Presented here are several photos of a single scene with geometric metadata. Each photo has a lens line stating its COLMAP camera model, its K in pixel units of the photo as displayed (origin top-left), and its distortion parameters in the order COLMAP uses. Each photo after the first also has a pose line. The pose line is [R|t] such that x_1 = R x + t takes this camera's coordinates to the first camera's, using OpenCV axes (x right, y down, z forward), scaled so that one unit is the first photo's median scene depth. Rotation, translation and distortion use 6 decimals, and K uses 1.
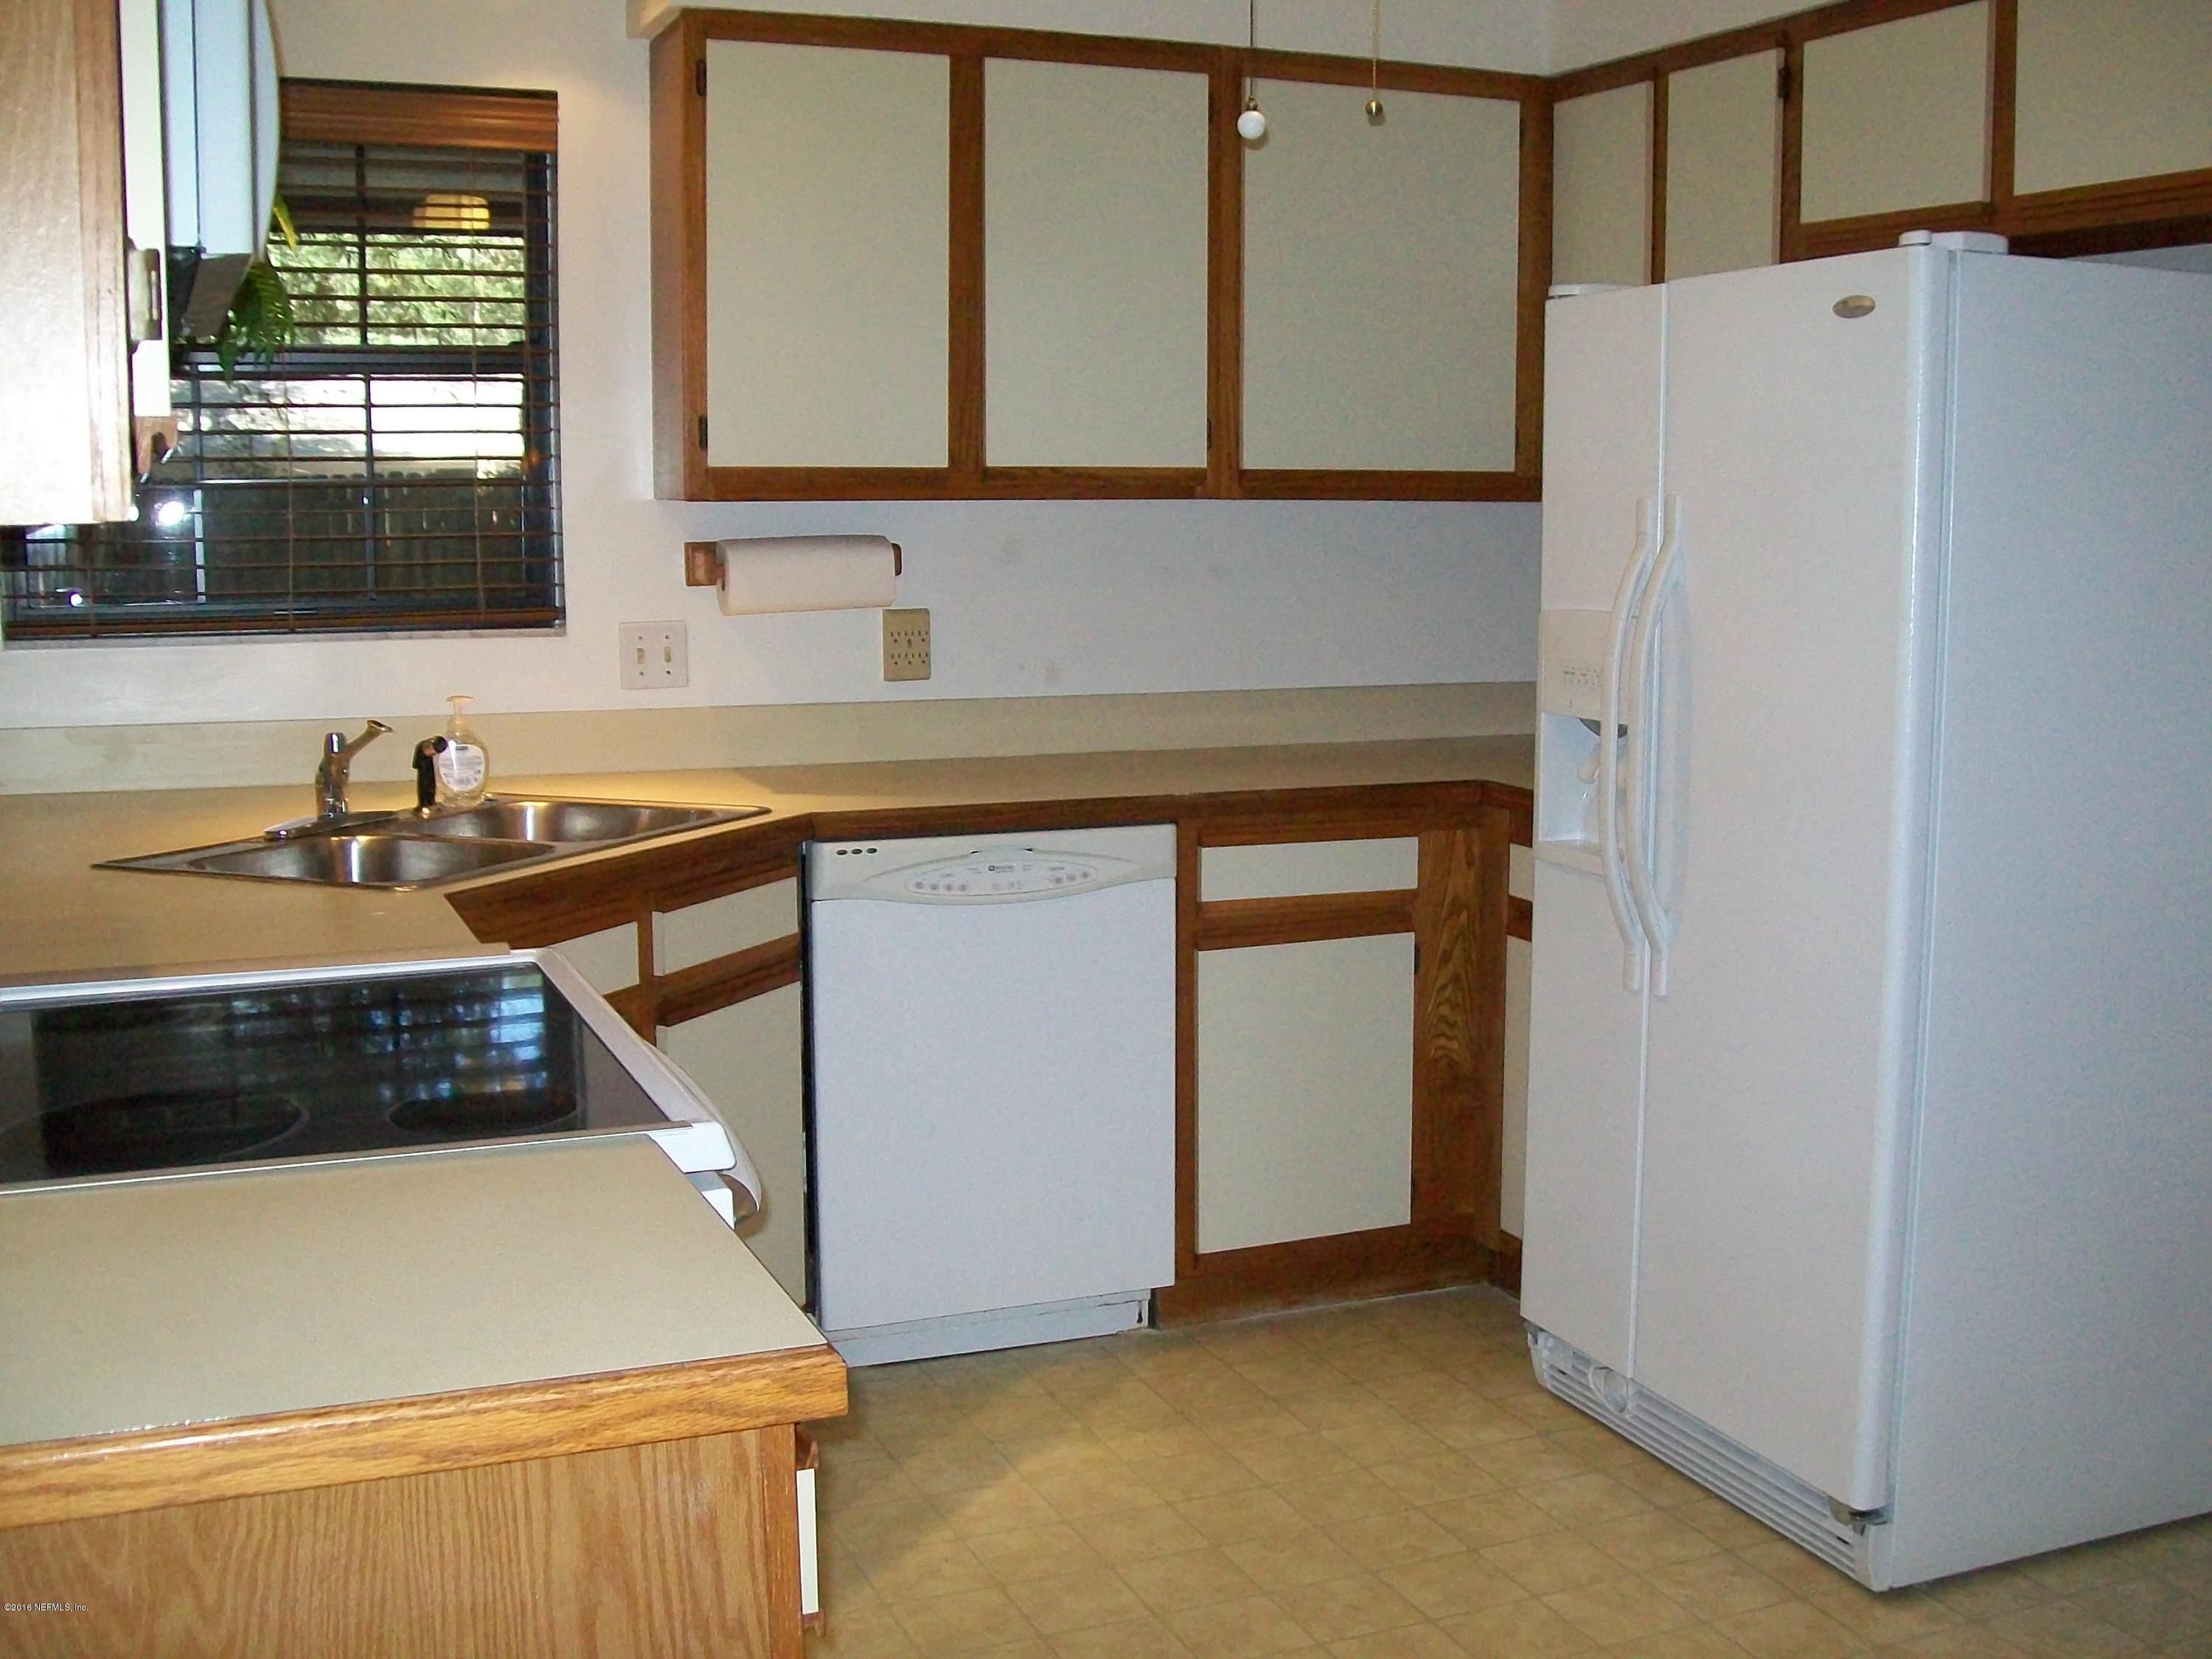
lens RADIAL K [[2332.4, 0, 1114.2], [0, 2332.4, 838.0], [0, 0, 1]] dist [-0.153894, 0.000000]
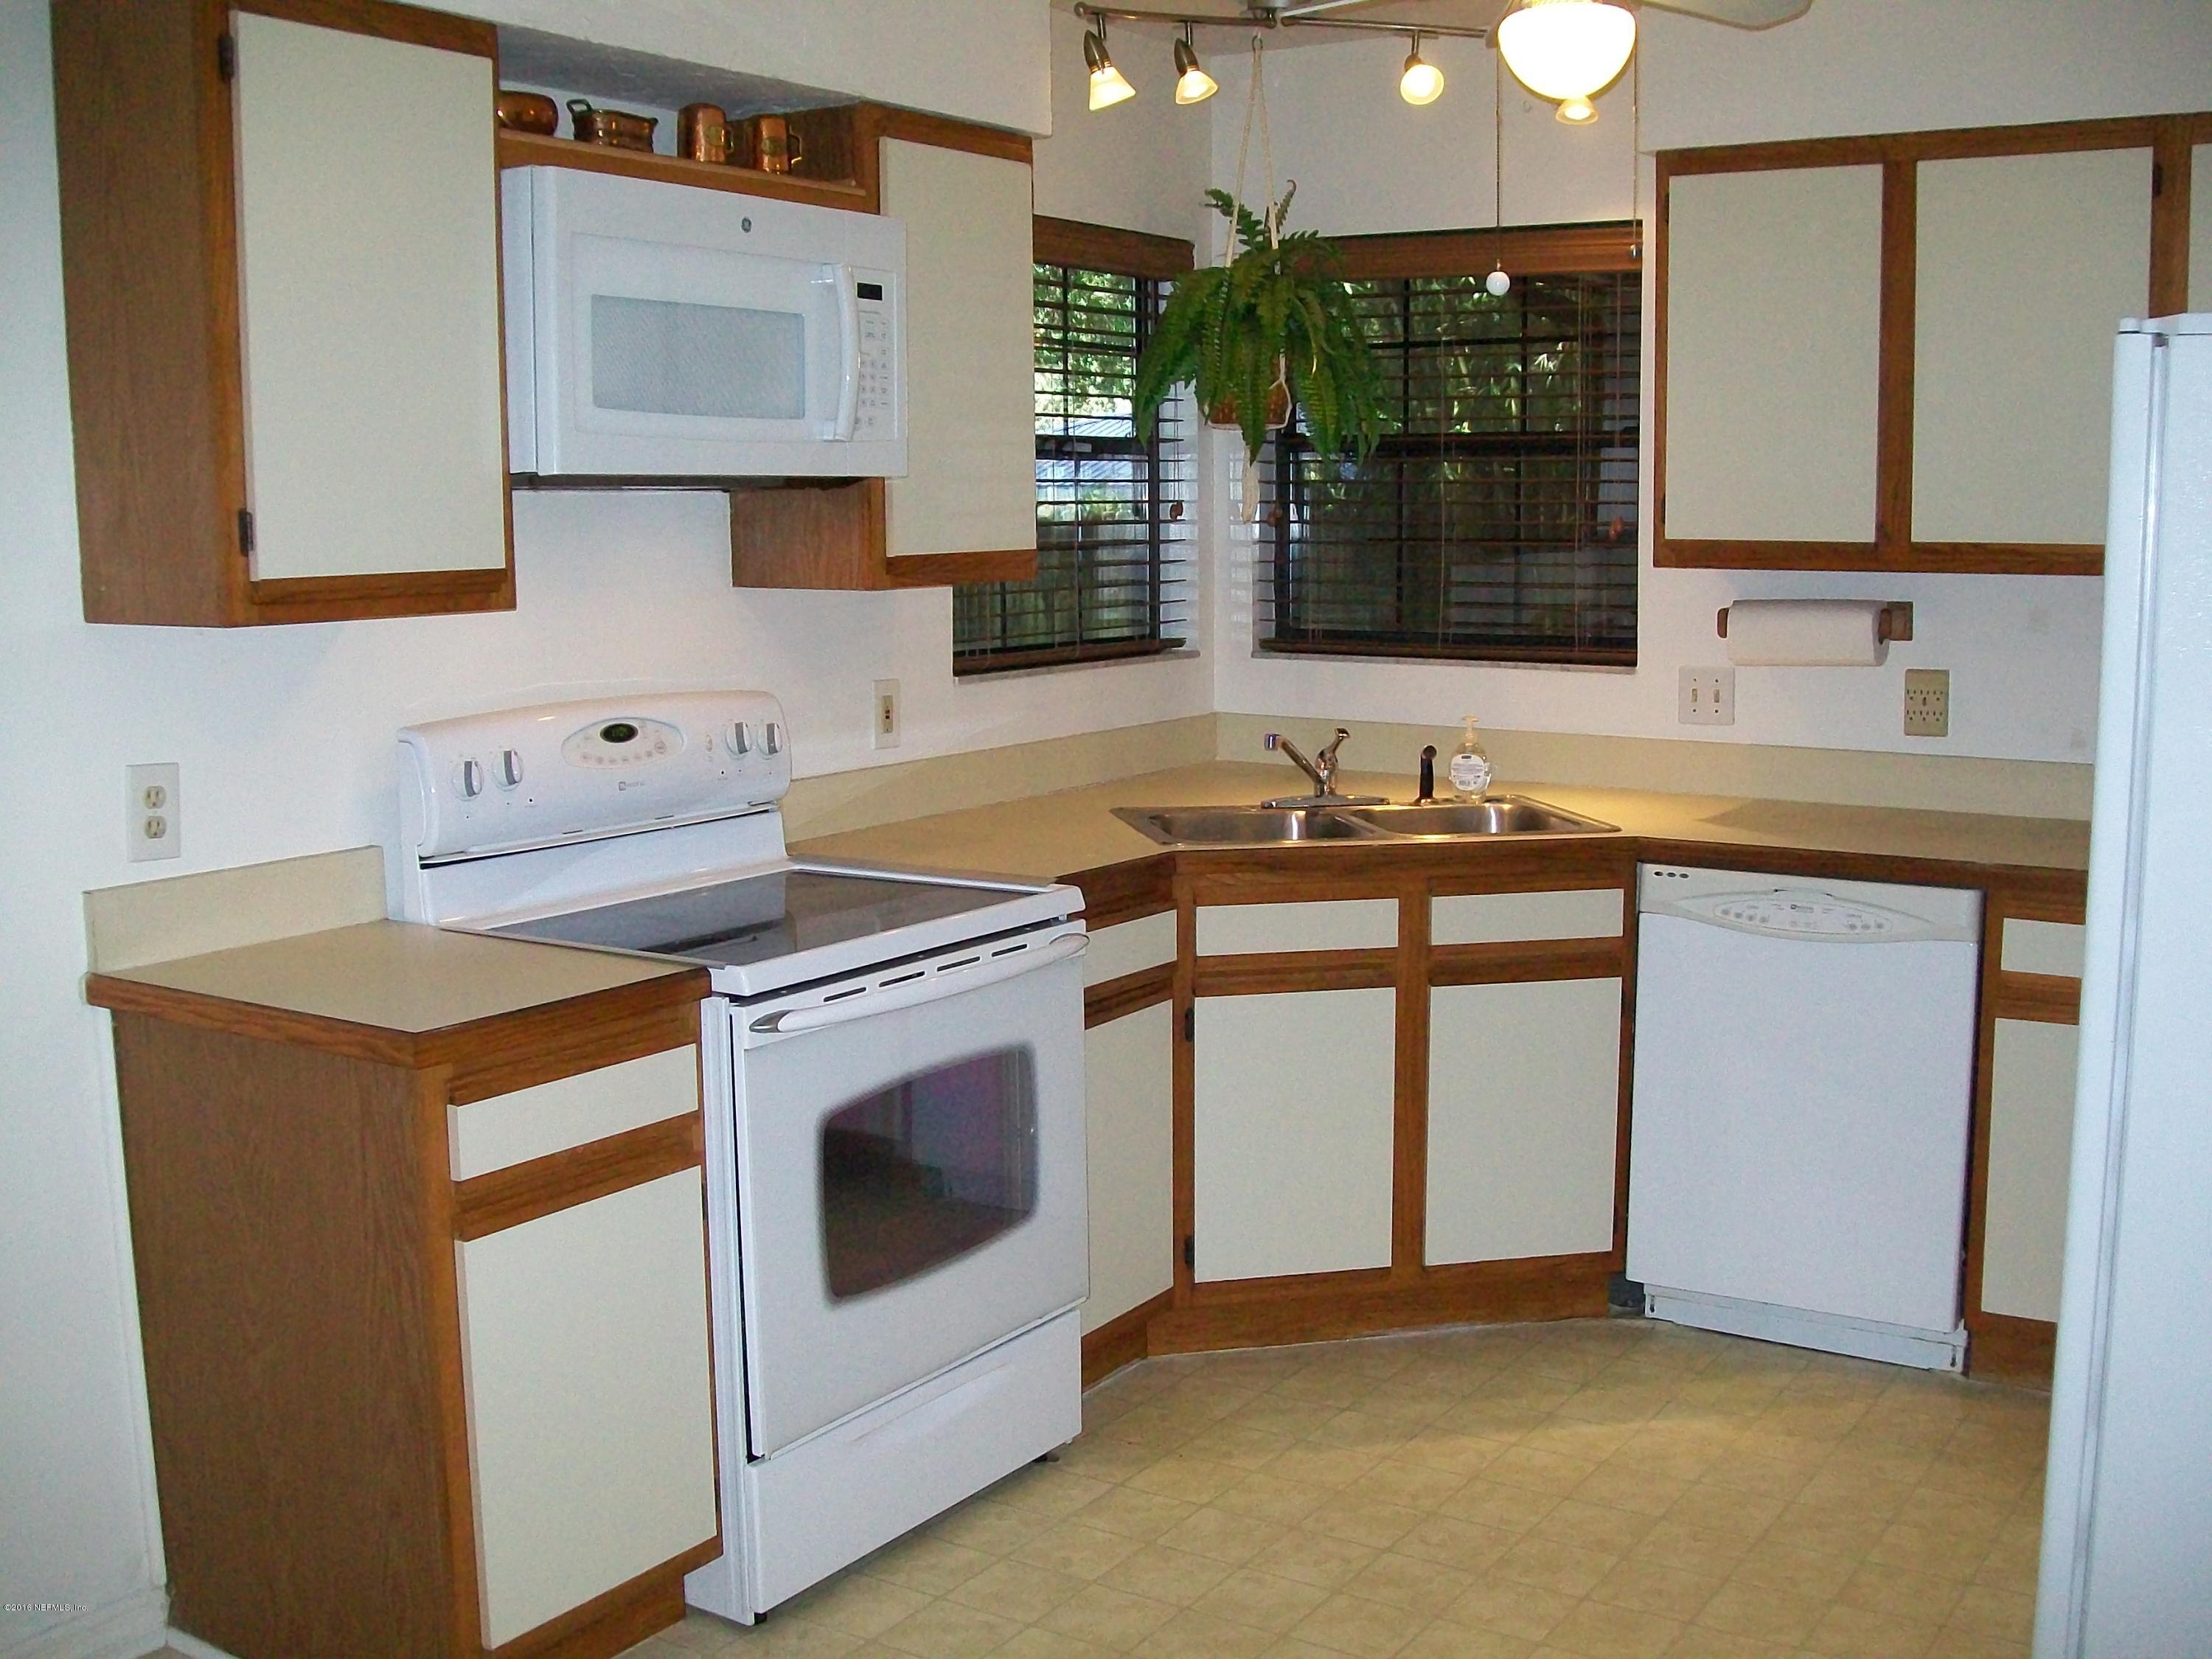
lens RADIAL K [[2332.4, 0, 1127.4], [0, 2332.4, 827.5], [0, 0, 1]] dist [-0.153894, 0.000000]
pose [[0.564613, 0.106073, -0.818511, 0.660337], [-0.109257, 0.992585, 0.053266, -0.048038], [0.818092, 0.059353, 0.572016, 0.113153]]
